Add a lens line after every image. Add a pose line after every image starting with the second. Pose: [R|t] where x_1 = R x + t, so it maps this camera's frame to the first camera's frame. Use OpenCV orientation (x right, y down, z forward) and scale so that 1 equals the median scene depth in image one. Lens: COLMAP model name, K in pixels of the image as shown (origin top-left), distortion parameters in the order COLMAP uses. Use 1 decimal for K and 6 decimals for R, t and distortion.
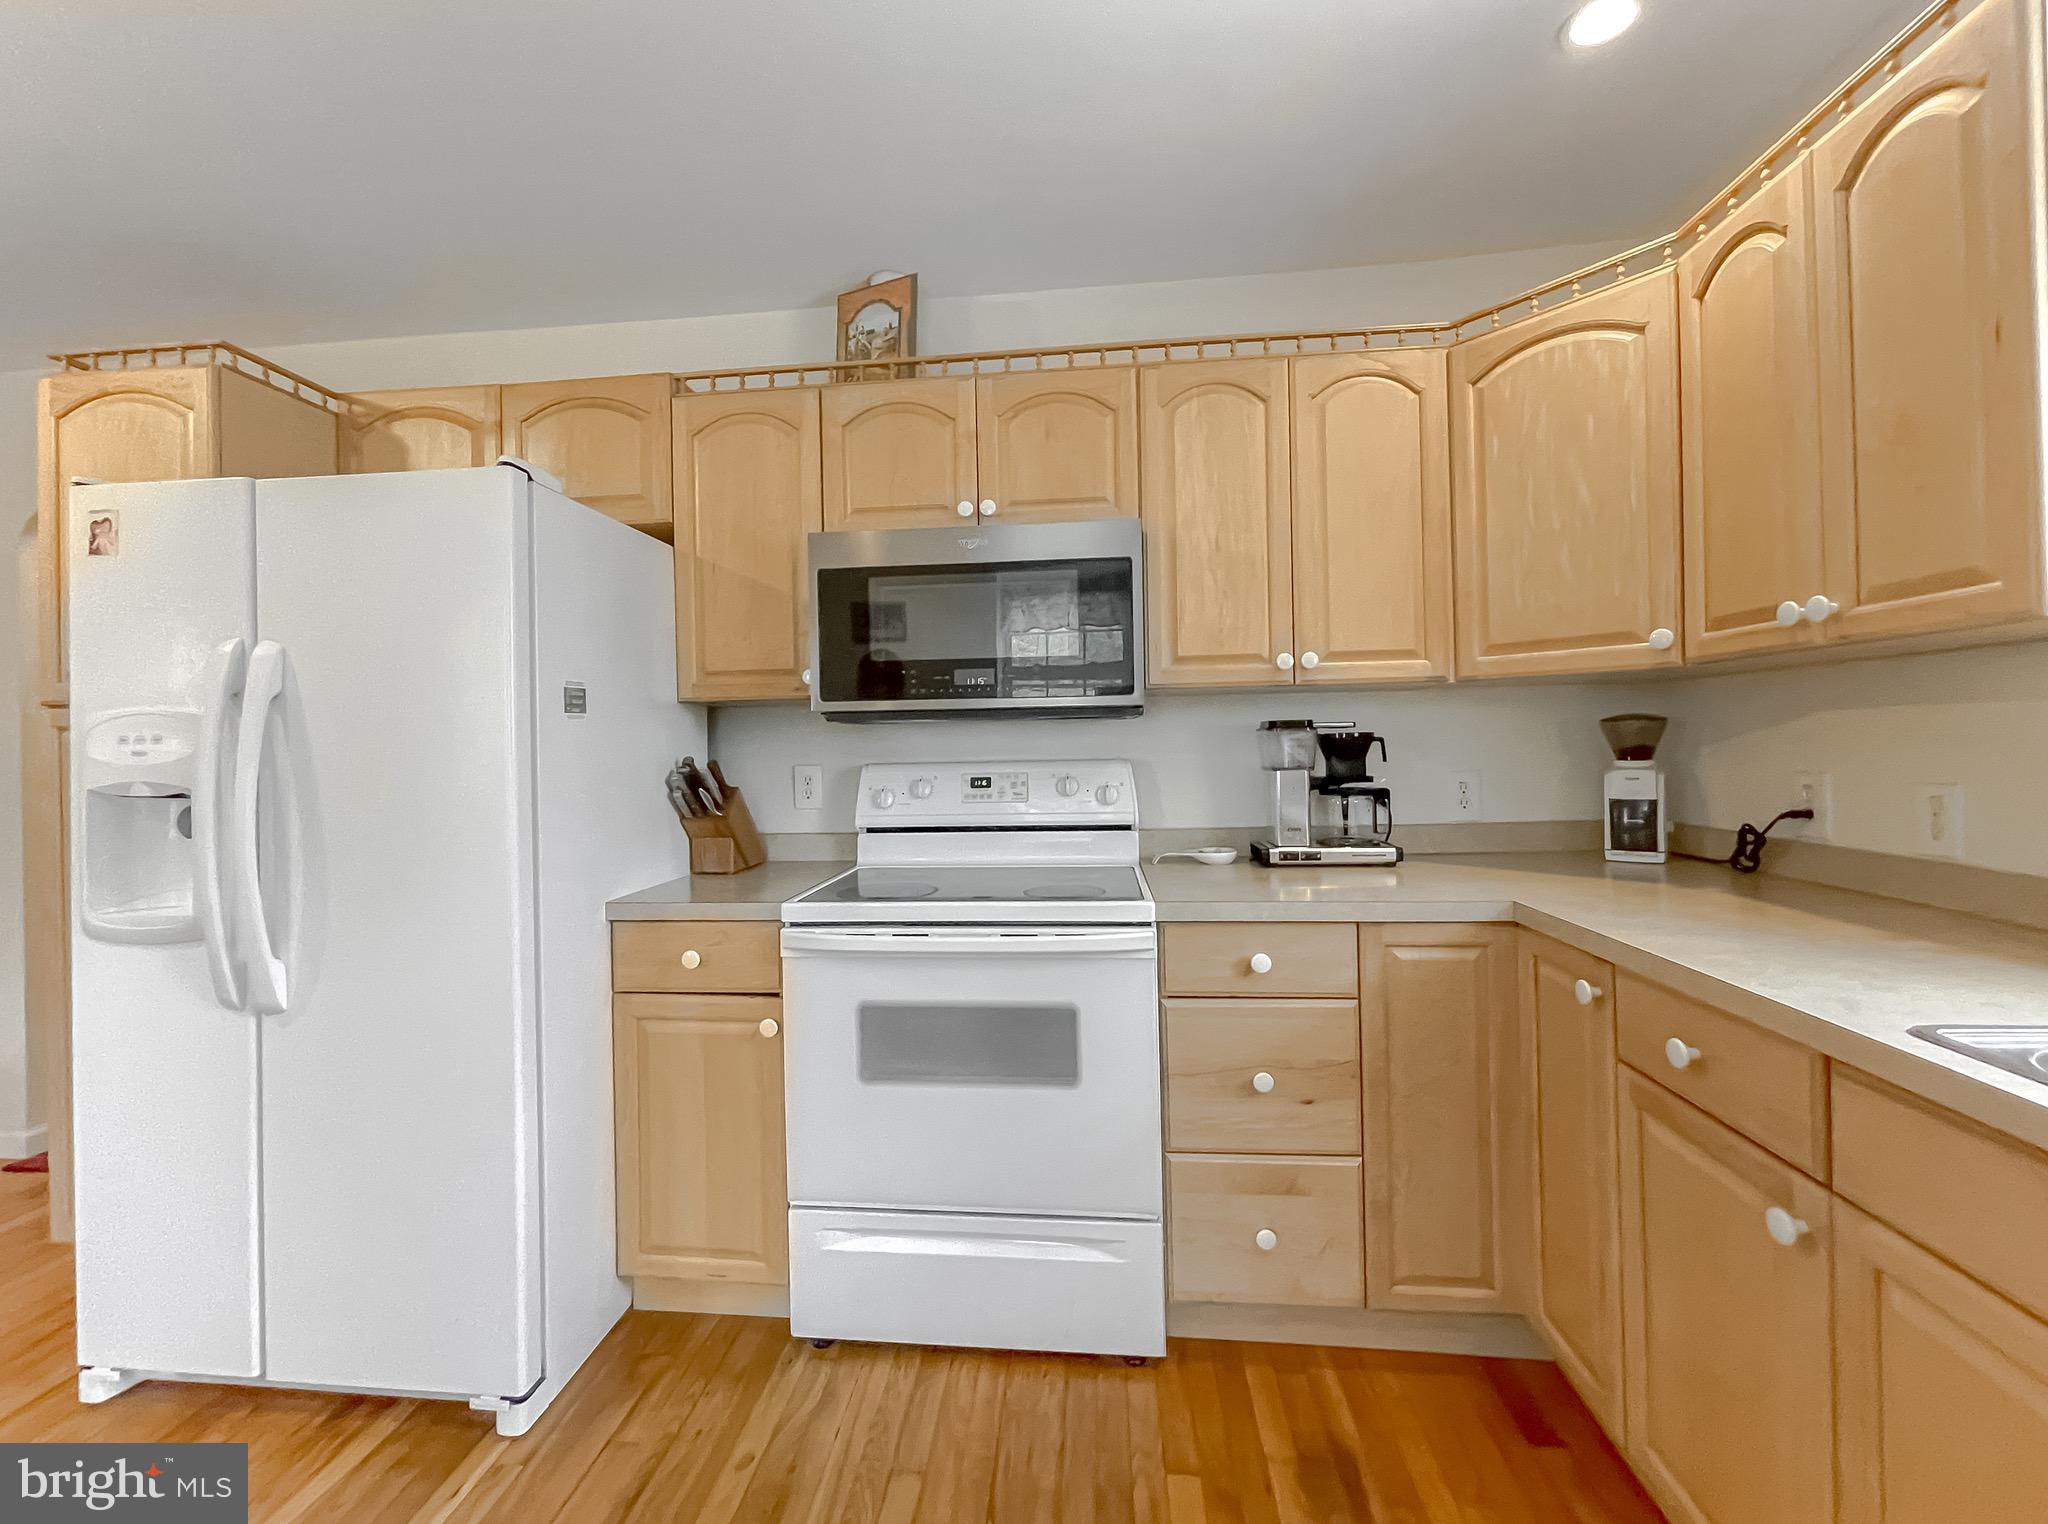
lens RADIAL K [[834.8, 0, 1019.3], [0, 834.8, 744.1], [0, 0, 1]] dist [0.000493, 0.000218]
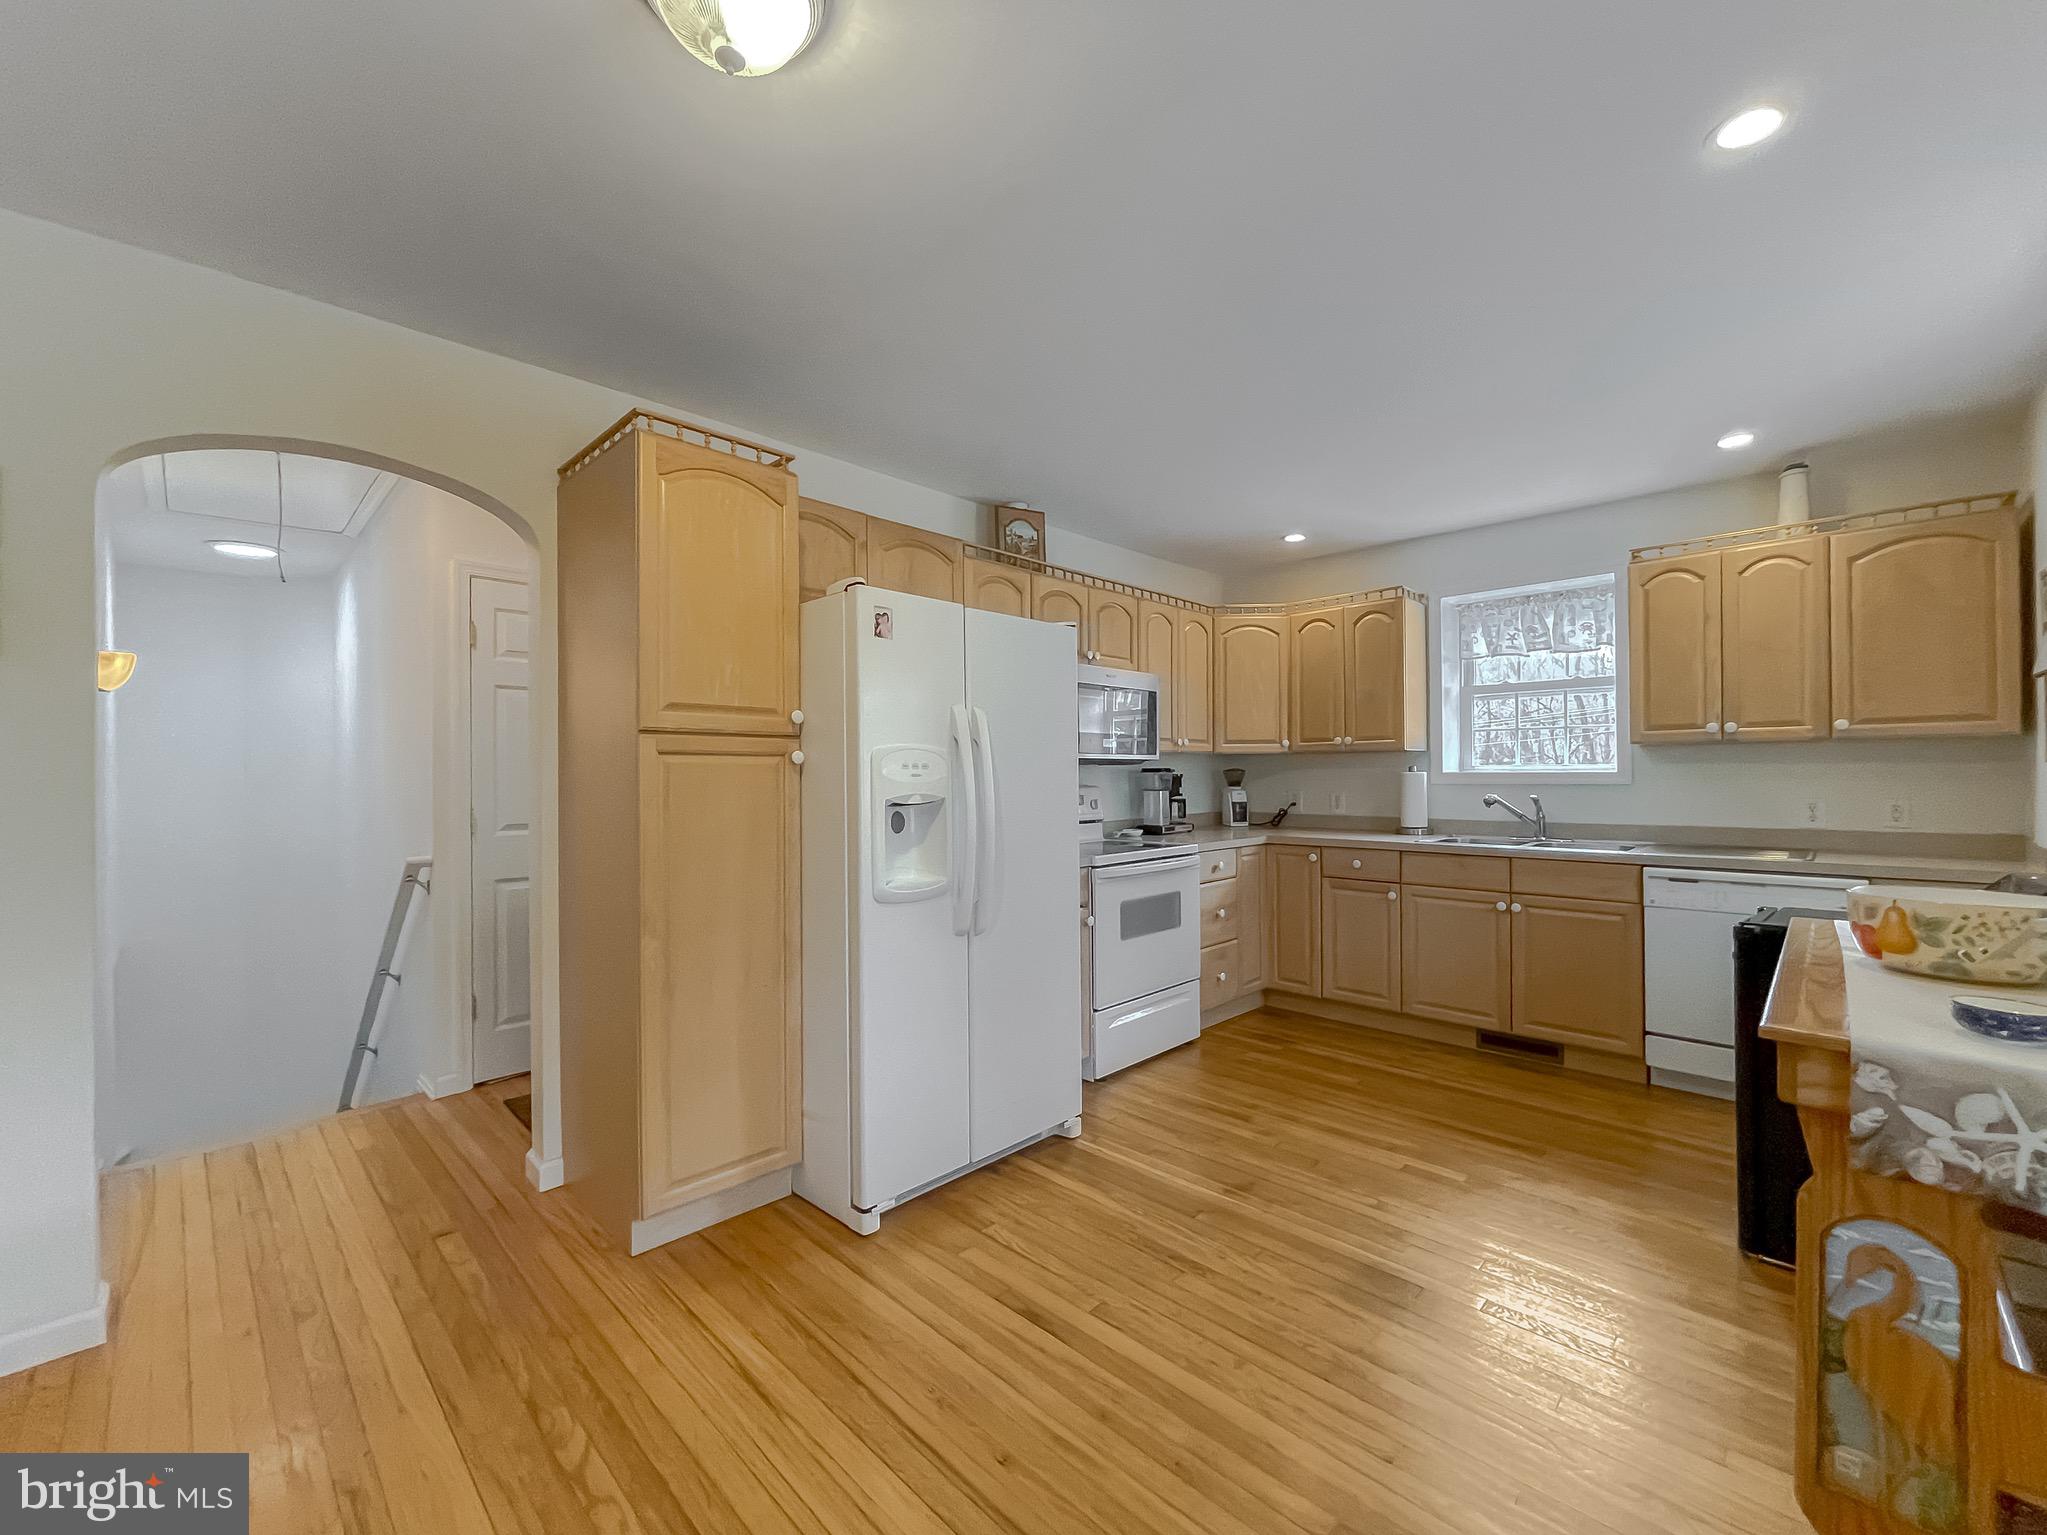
lens RADIAL K [[833.0, 0, 1011.6], [0, 833.0, 772.0], [0, 0, 1]] dist [-0.001927, 0.000078]
pose [[0.625285, 0.017386, 0.780203, -1.992269], [-0.003031, 0.999798, -0.019851, 0.032388], [-0.780391, 0.010048, 0.625211, -0.068569]]
